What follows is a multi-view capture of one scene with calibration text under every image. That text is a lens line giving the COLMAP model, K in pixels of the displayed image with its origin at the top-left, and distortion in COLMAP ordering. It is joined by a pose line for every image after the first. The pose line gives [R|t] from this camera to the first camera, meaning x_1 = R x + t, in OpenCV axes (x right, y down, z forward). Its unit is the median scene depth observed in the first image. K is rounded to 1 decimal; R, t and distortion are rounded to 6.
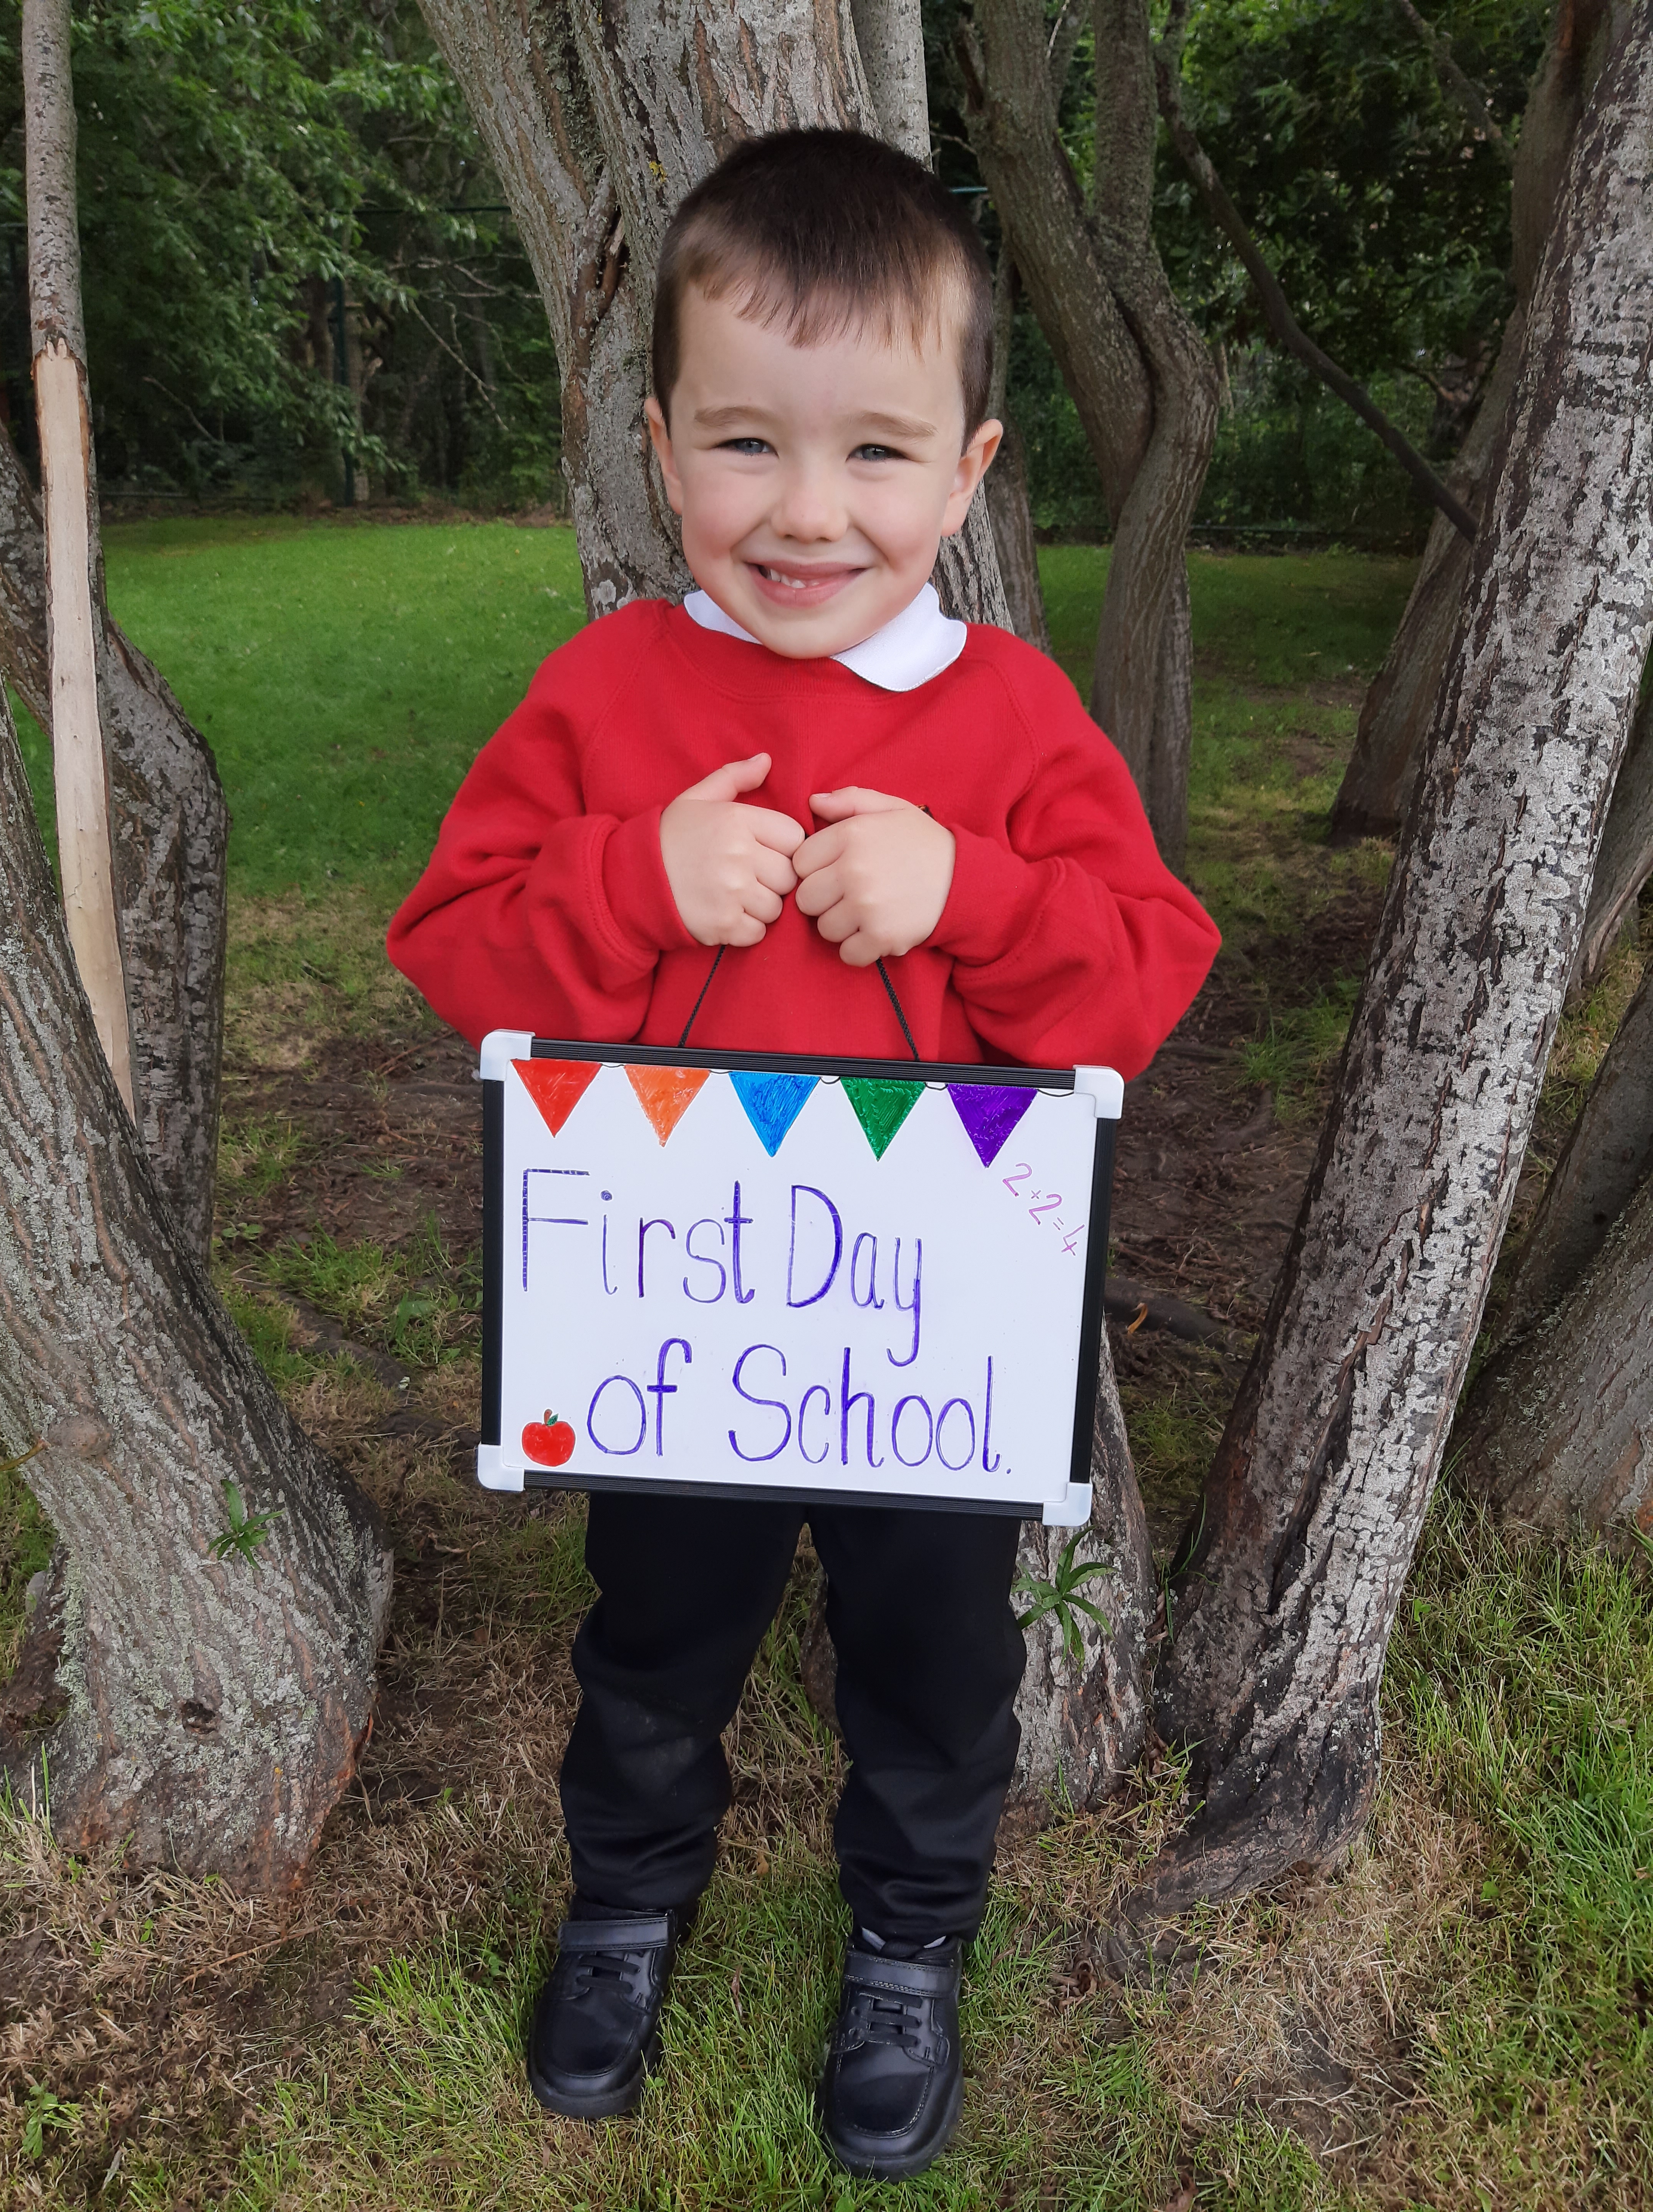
lens RADIAL K [[1712.8, 0, 838.7], [0, 1712.8, 1136.6], [0, 0, 1]] dist [0.057912, -0.125818]
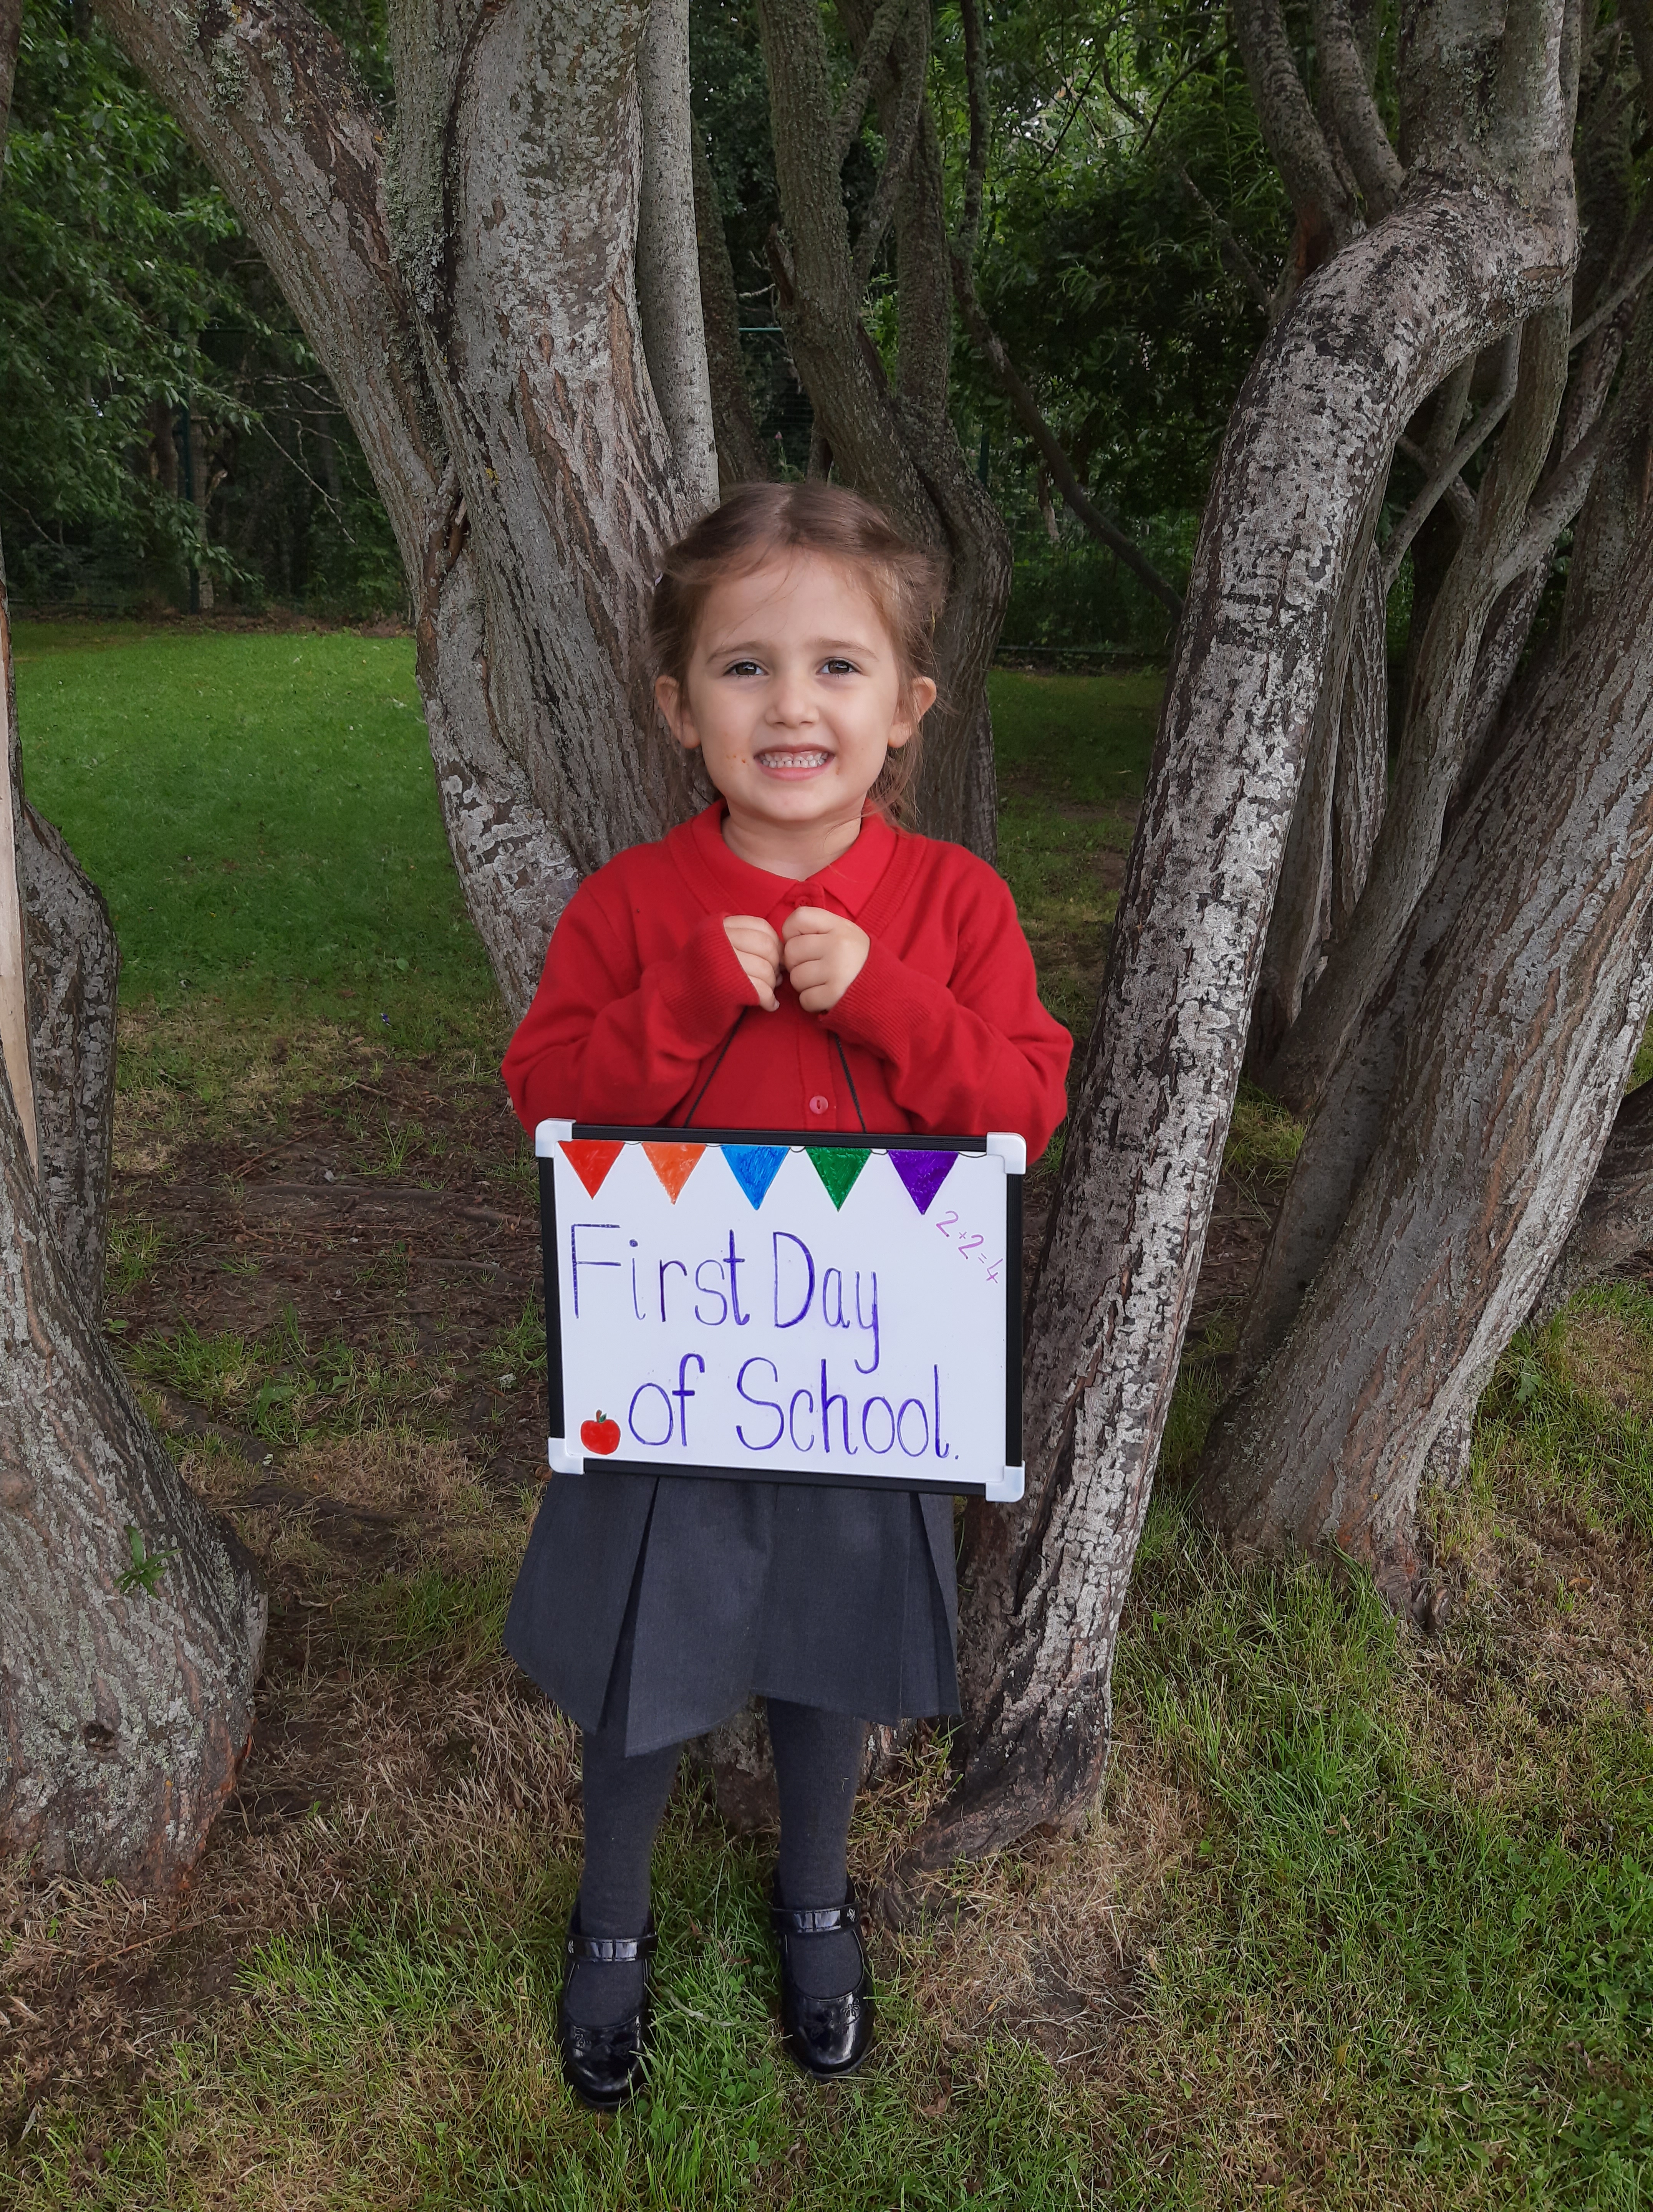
lens RADIAL K [[1702.9, 0, 838.0], [0, 1702.9, 1137.3], [0, 0, 1]] dist [0.073346, -0.148888]
pose [[0.996256, -0.011321, 0.085702, 0.028448], [0.015932, 0.998451, -0.053310, 0.004001], [-0.084966, 0.054475, 0.994894, -0.211253]]
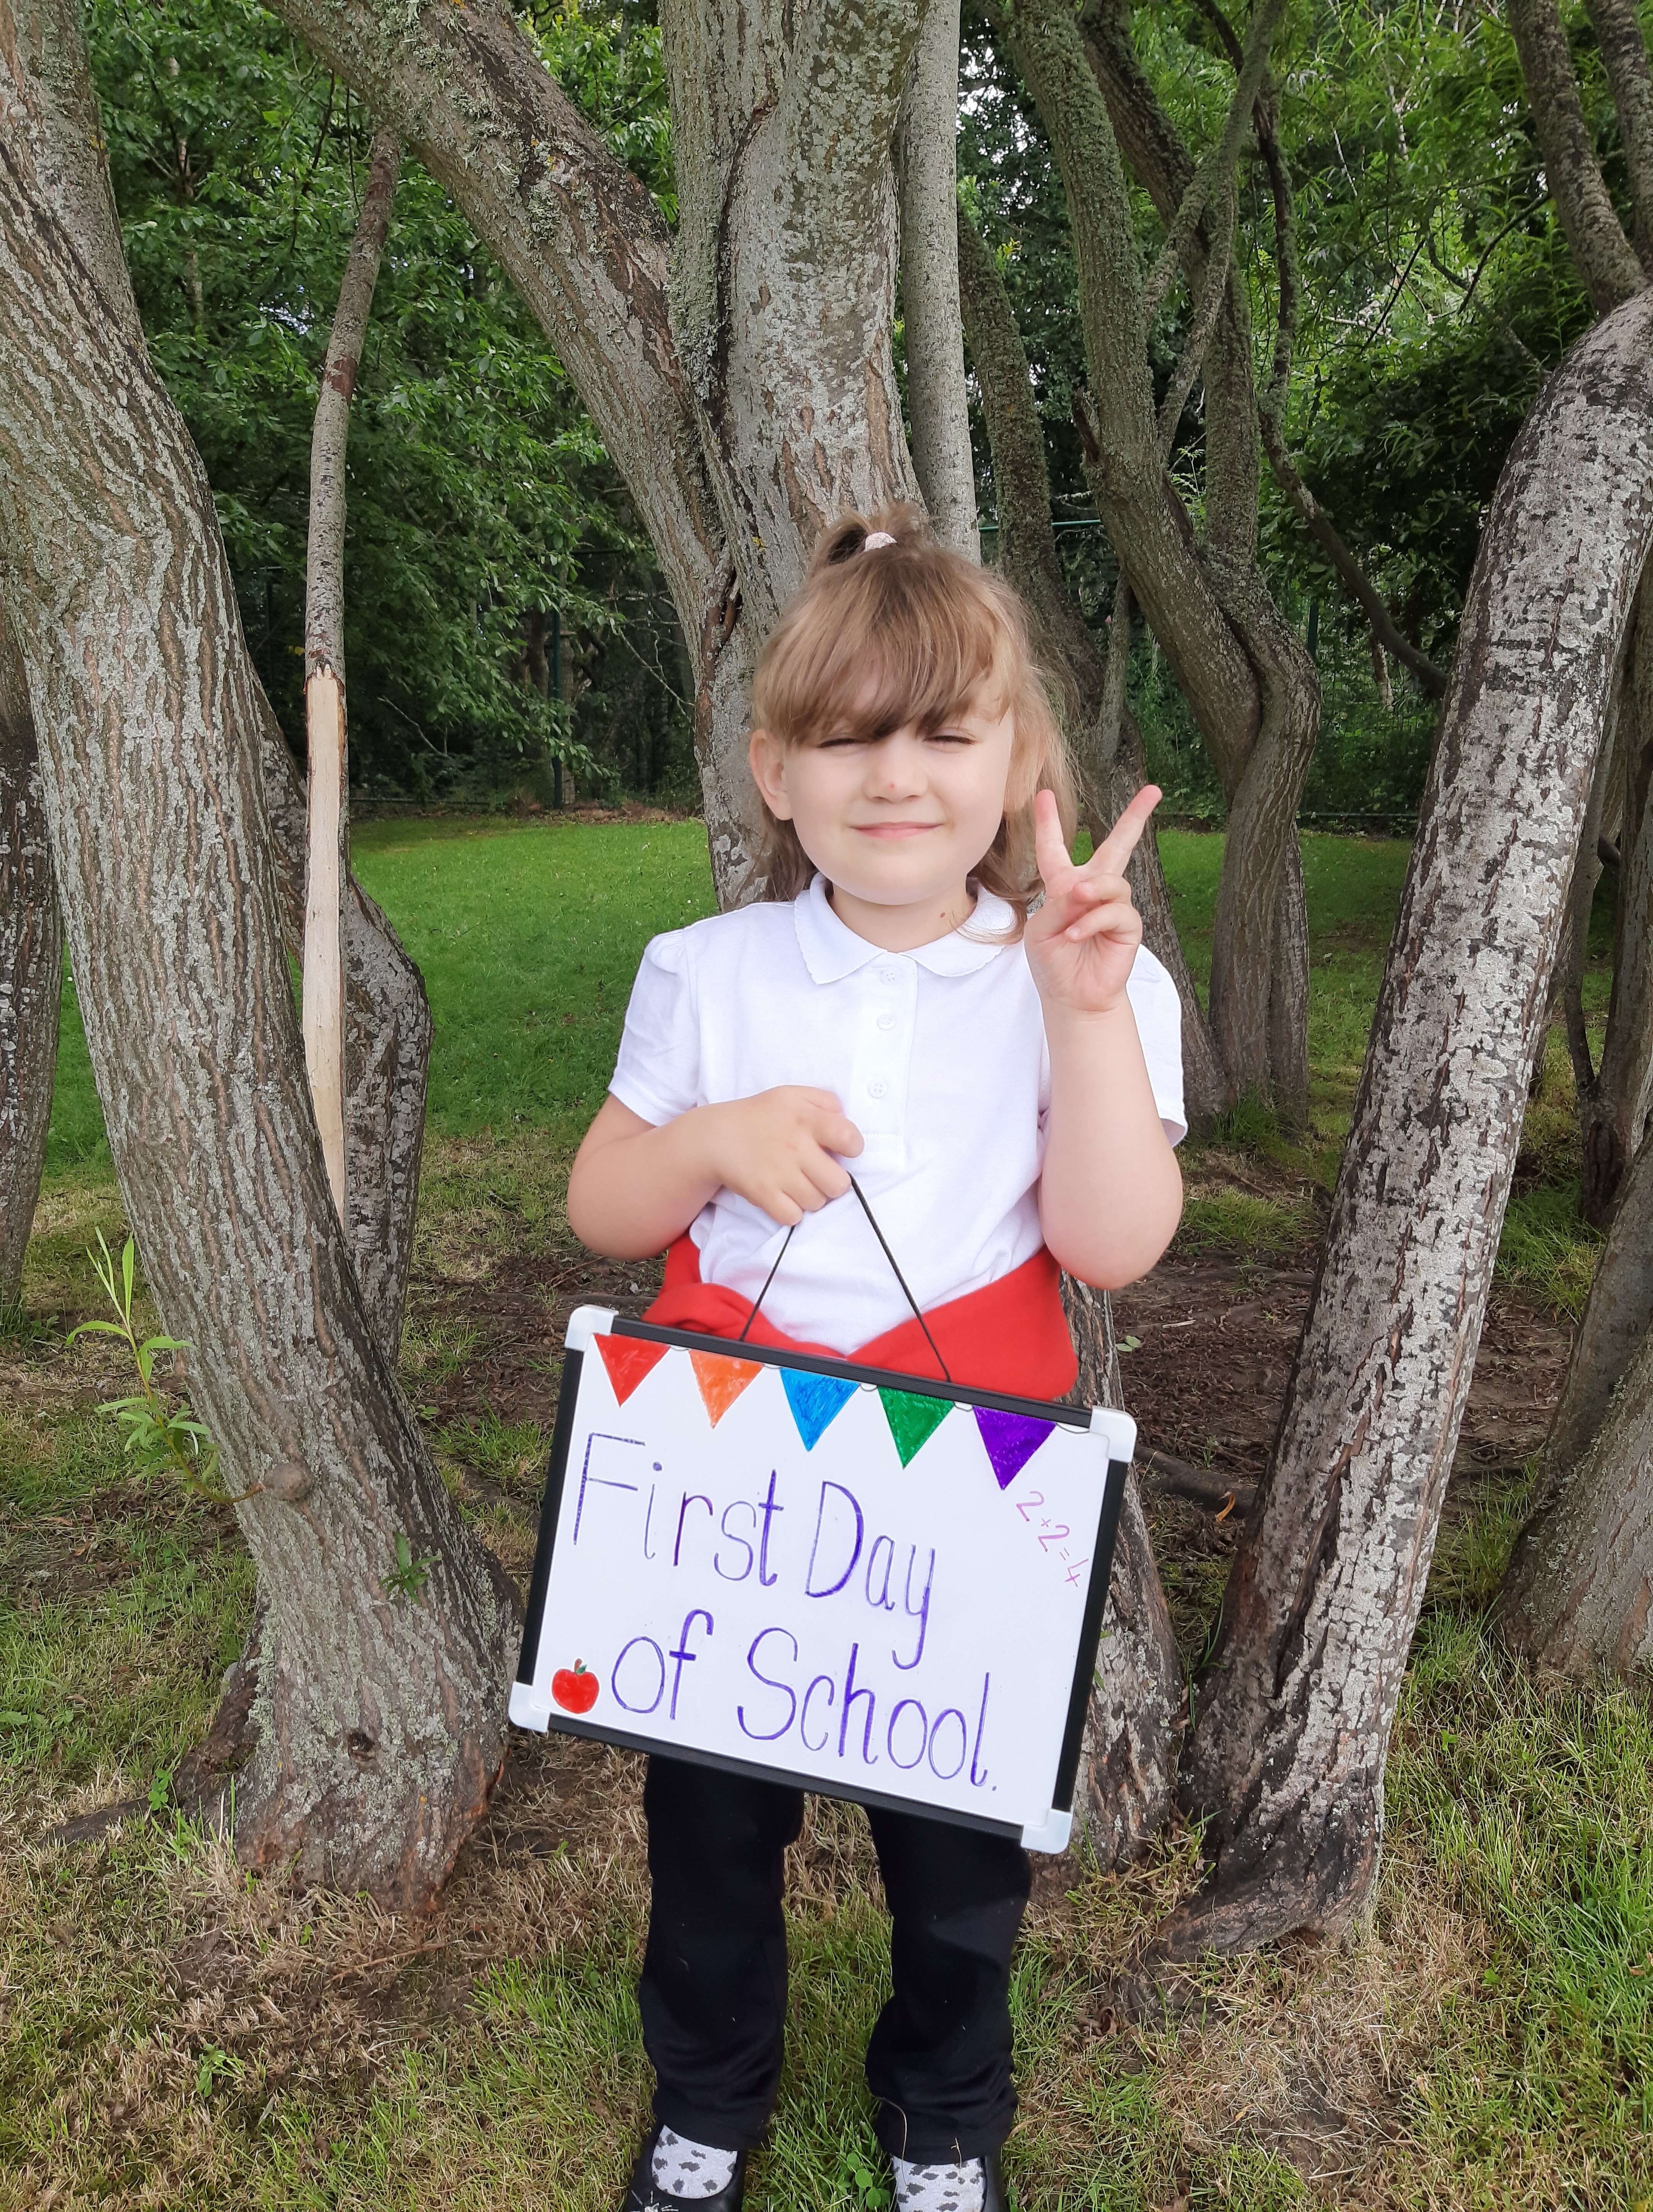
lens RADIAL K [[1712.8, 0, 838.7], [0, 1712.8, 1136.6], [0, 0, 1]] dist [0.057912, -0.125818]
pose [[0.994708, 0.006099, -0.102558, 0.080880], [-0.022324, 0.987216, -0.157818, 0.099733], [0.100284, 0.159273, 0.982128, -0.216428]]
